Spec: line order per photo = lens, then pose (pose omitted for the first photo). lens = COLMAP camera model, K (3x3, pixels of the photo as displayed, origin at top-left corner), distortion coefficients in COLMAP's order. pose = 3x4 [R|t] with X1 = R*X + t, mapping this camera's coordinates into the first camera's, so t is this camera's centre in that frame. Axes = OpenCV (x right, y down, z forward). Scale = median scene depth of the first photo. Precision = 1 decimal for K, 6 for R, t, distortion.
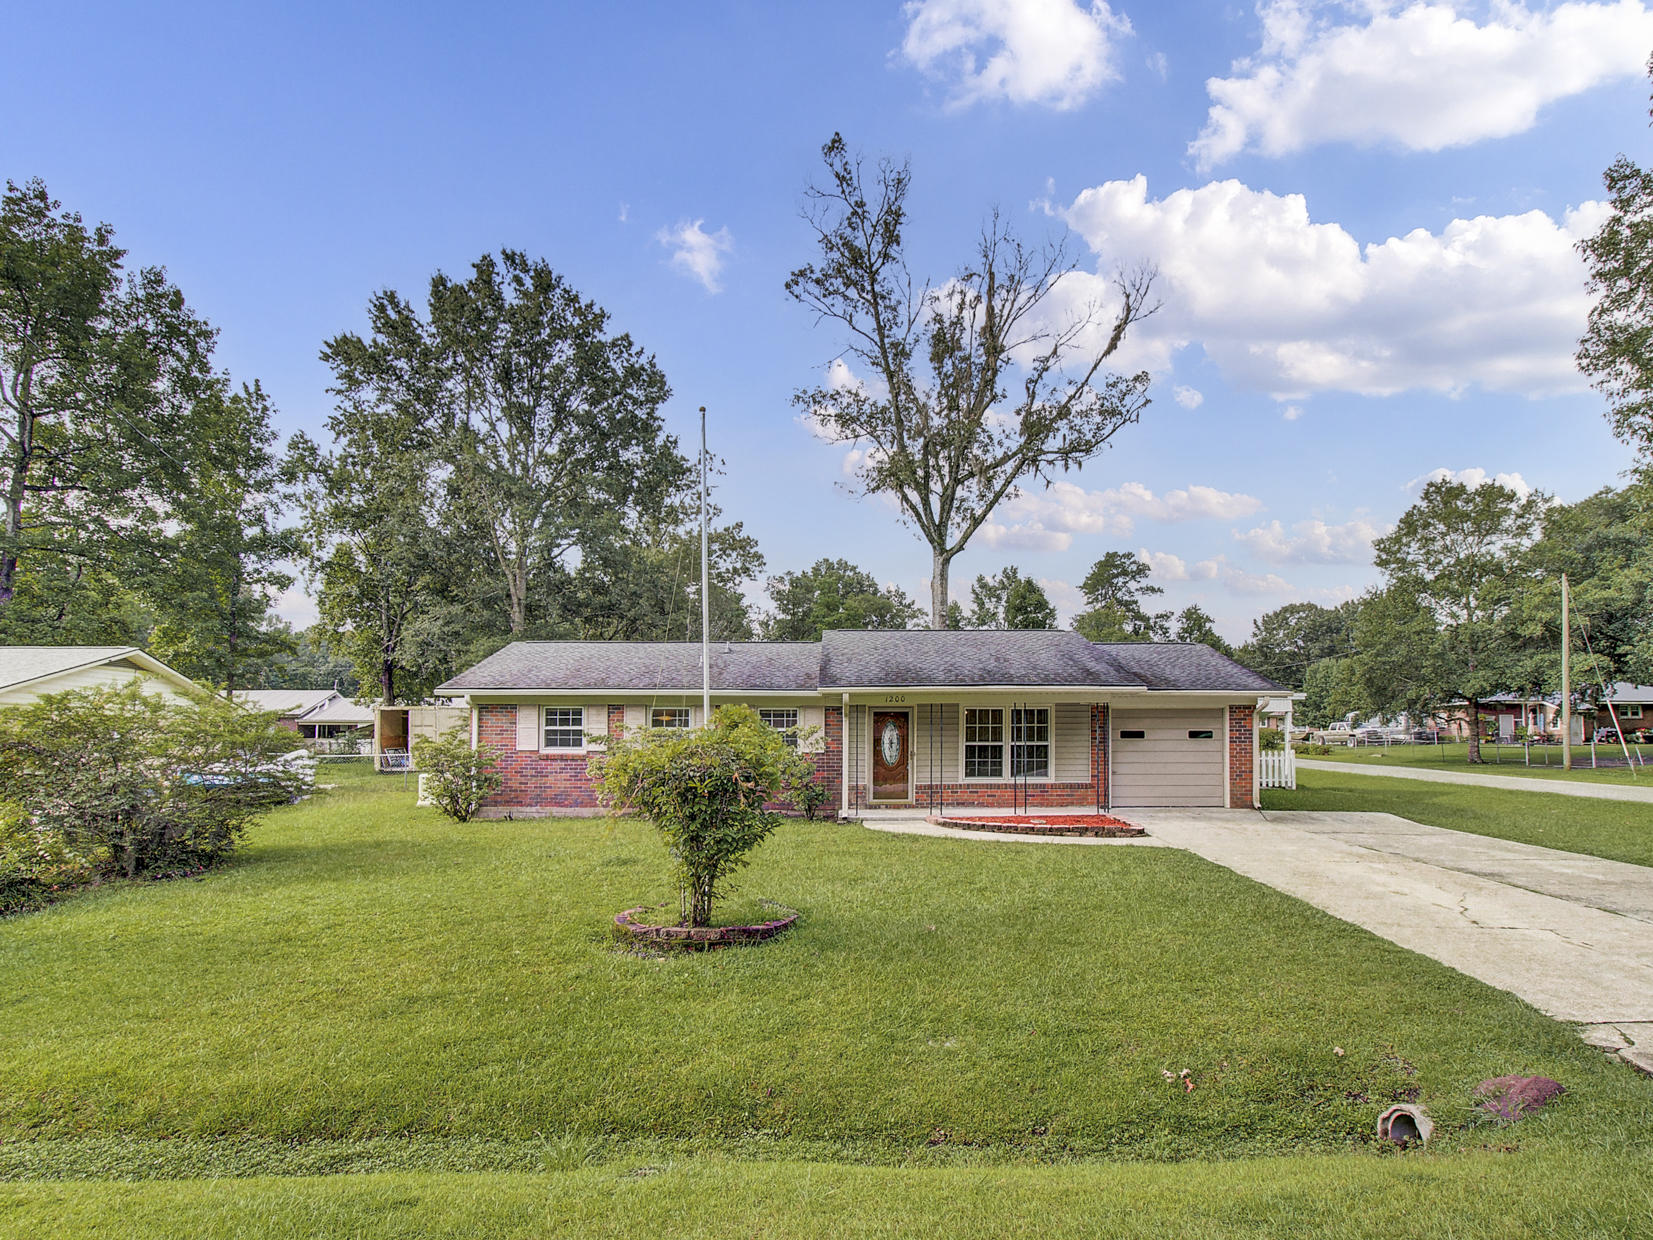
lens RADIAL K [[971.2, 0, 797.3], [0, 971.2, 659.1], [0, 0, 1]] dist [-0.067929, 0.045626]
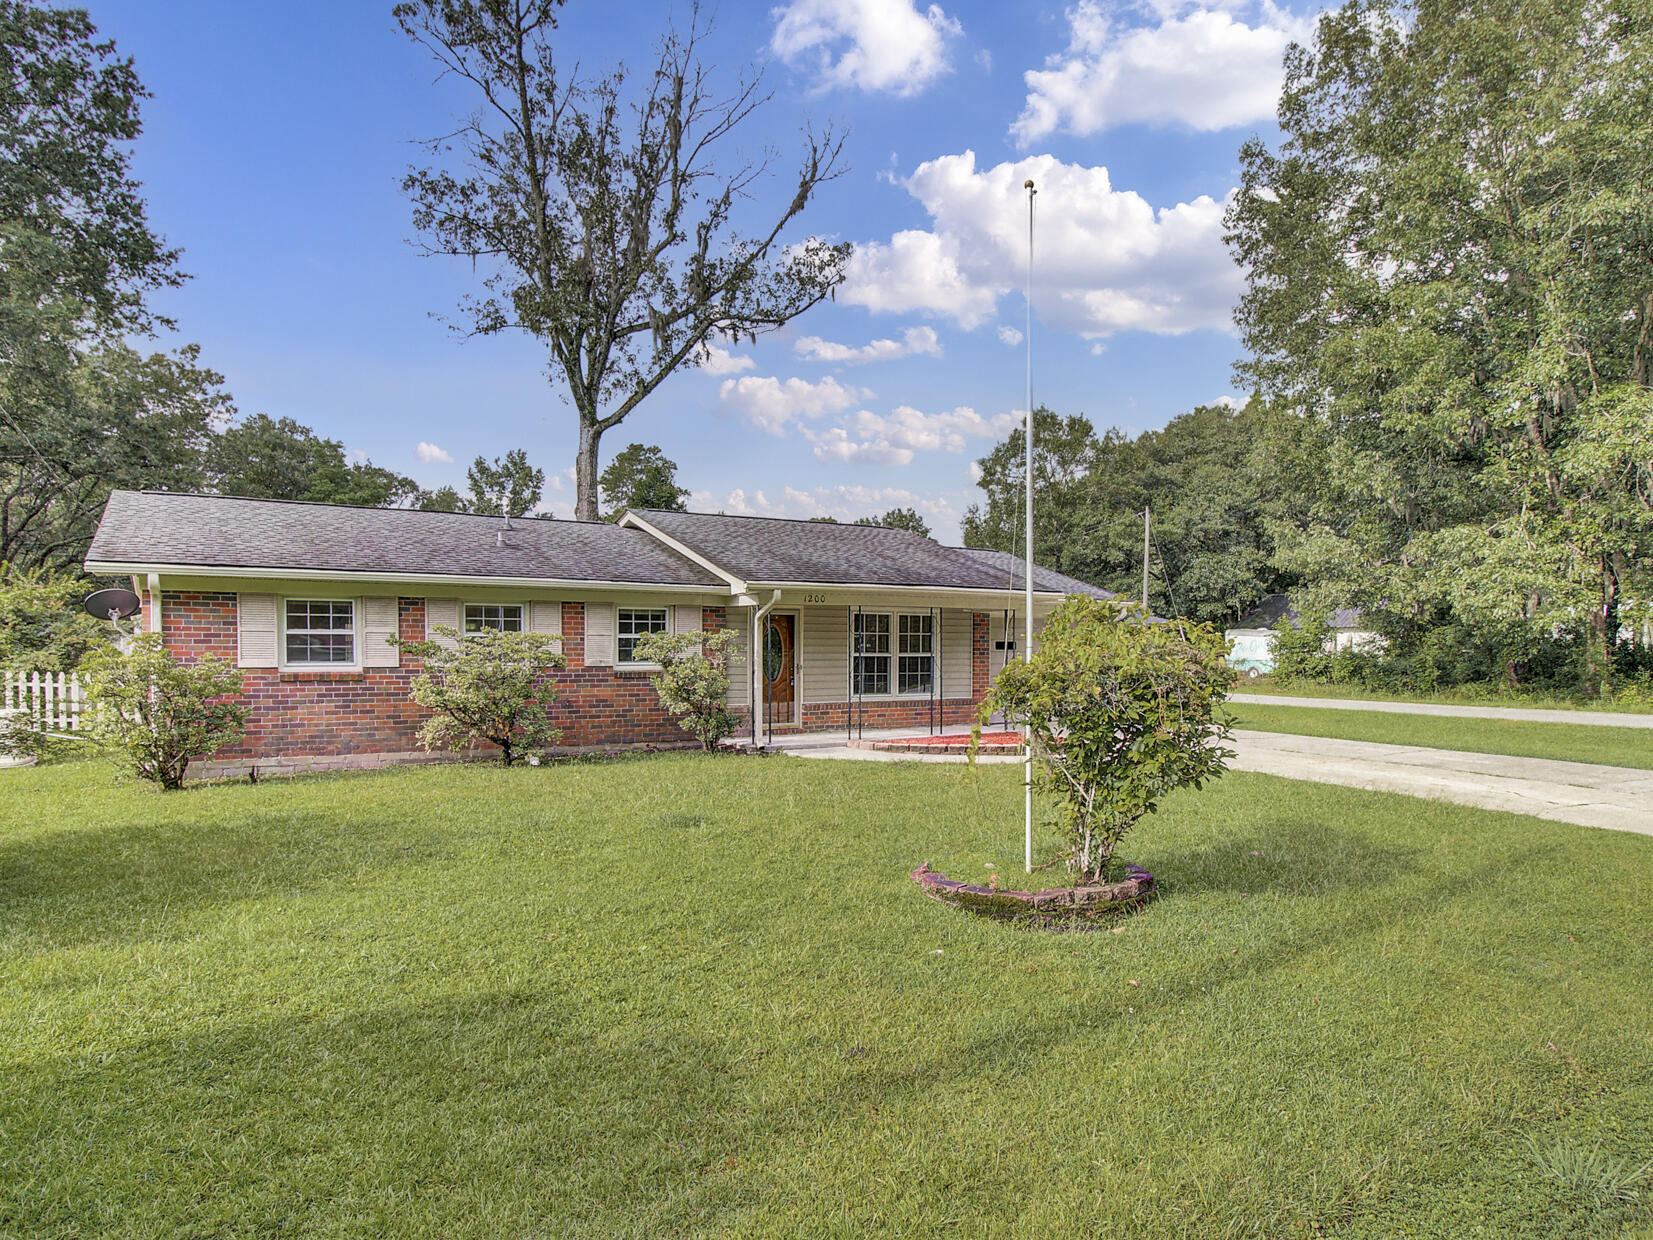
lens RADIAL K [[1104.5, 0, 861.2], [0, 1104.5, 678.5], [0, 0, 1]] dist [-0.027691, 0.019288]
pose [[0.819240, -0.013576, 0.573289, -0.311421], [-0.043536, 0.995362, 0.085785, 0.020648], [-0.571795, -0.095237, 0.814850, 0.174314]]
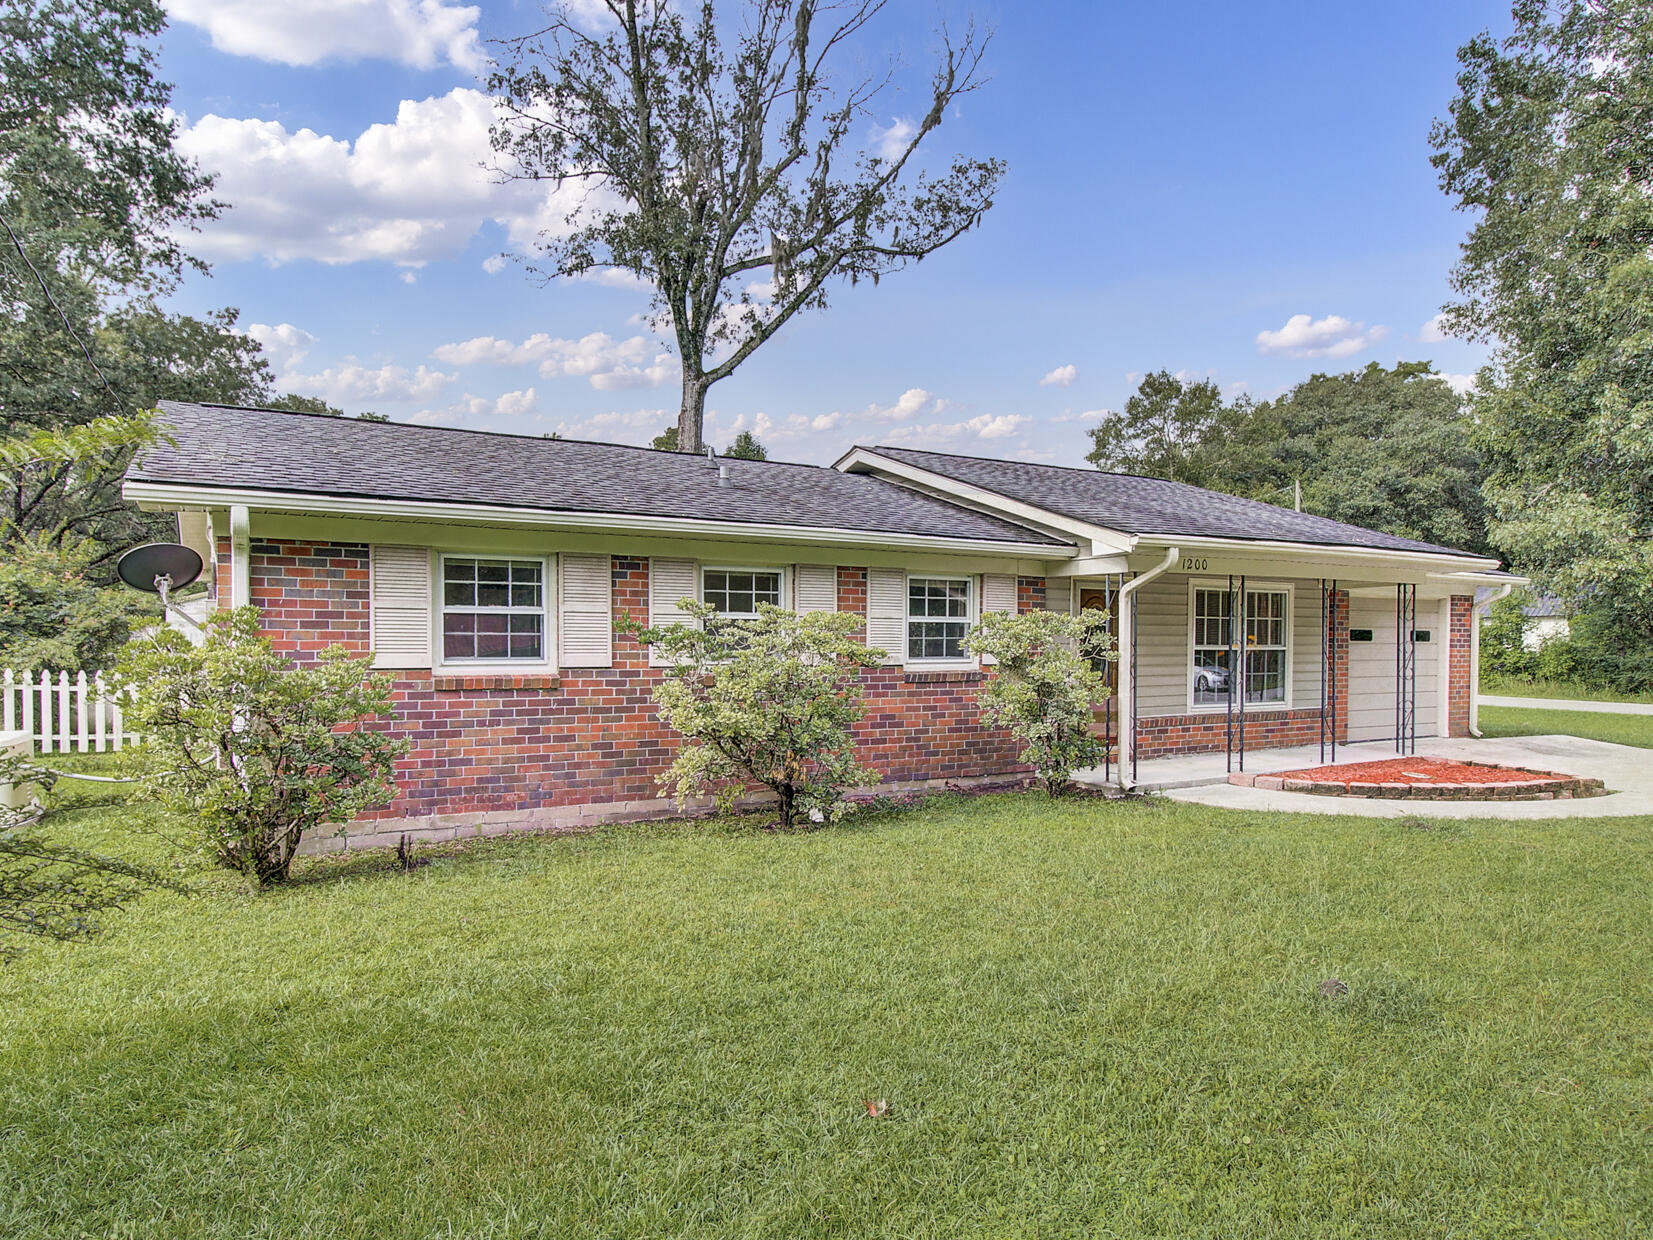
lens RADIAL K [[1083.7, 0, 824.0], [0, 1083.7, 666.6], [0, 0, 1]] dist [-0.024551, 0.032179]
pose [[0.835363, -0.010168, 0.549604, -0.317373], [-0.042637, 0.995618, 0.083225, 0.044149], [-0.548042, -0.092956, 0.831270, 0.476666]]
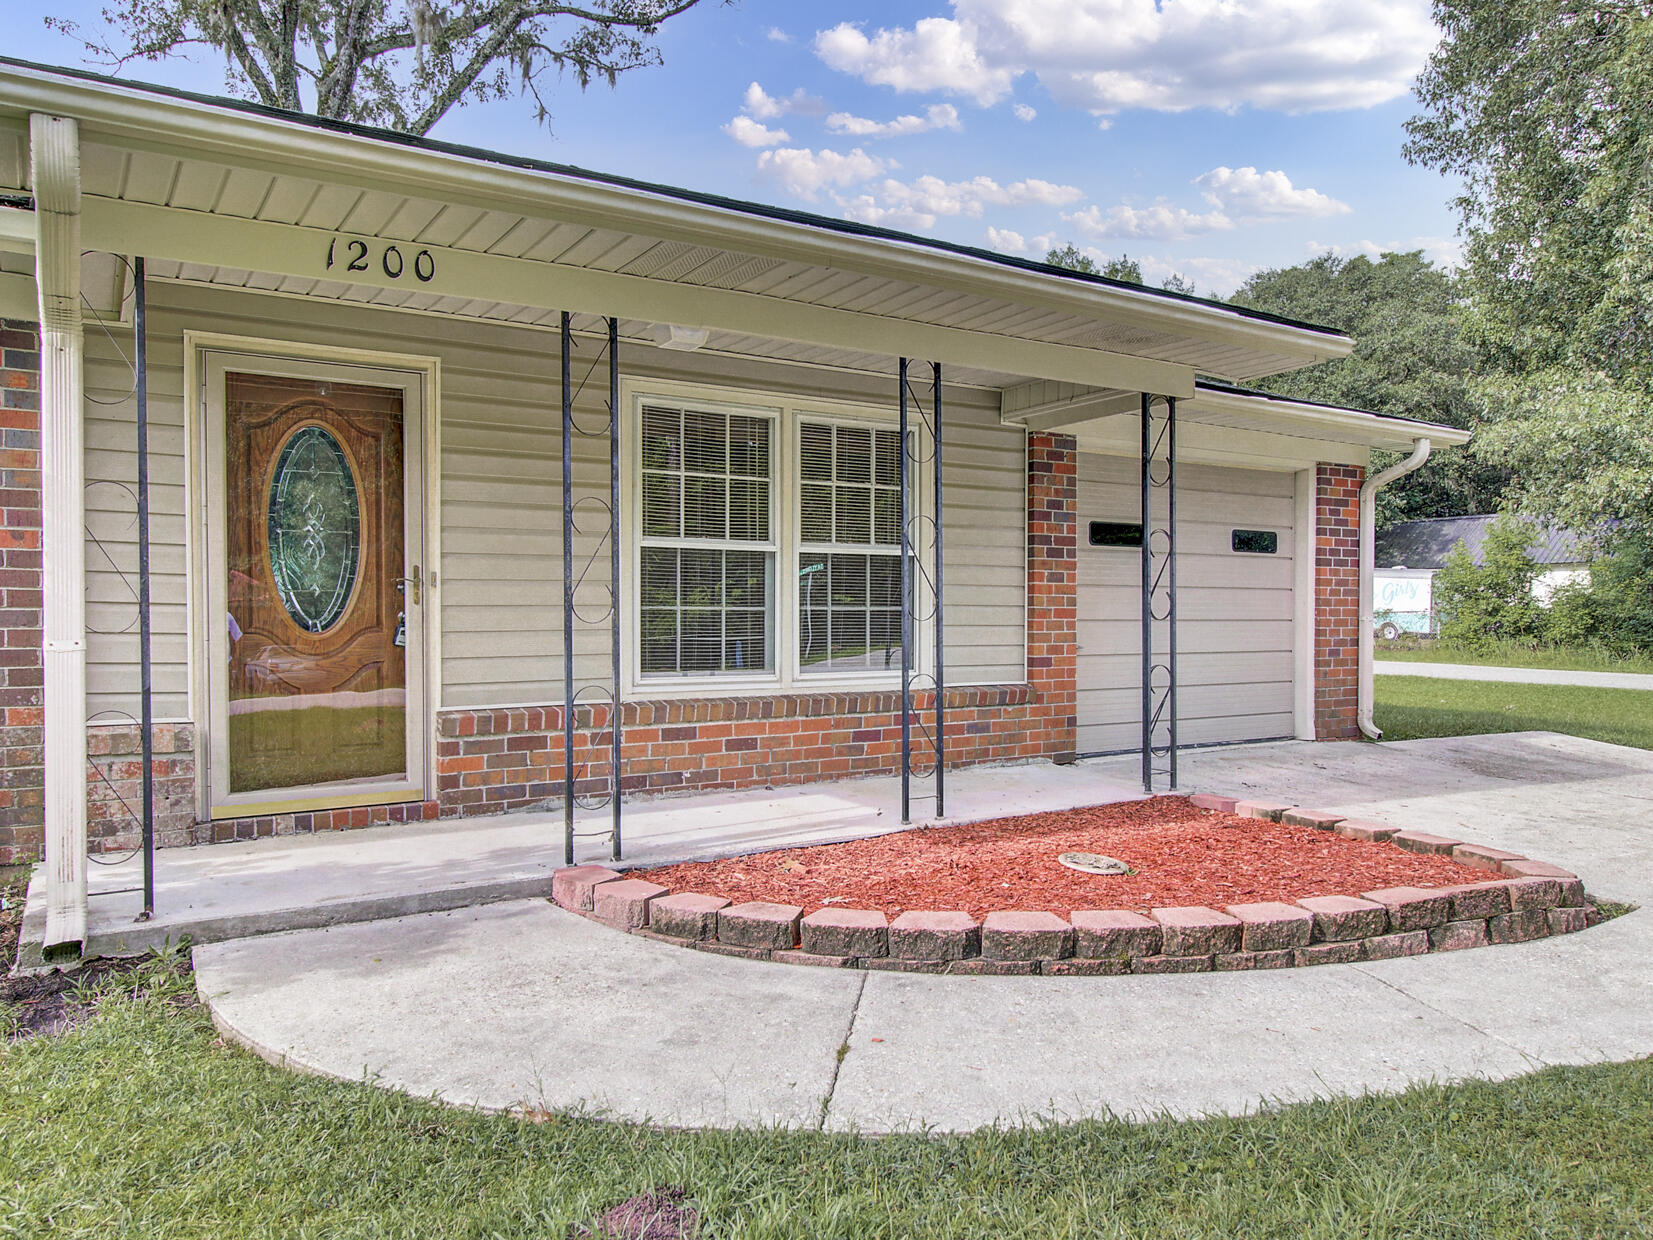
lens RADIAL K [[1191.2, 0, 845.8], [0, 1191.2, 624.0], [0, 0, 1]] dist [0.015832, 0.000500]
pose [[0.814221, -0.004559, 0.580537, 0.030542], [-0.041985, 0.996888, 0.066714, 0.070972], [-0.579035, -0.078693, 0.811496, 0.597255]]
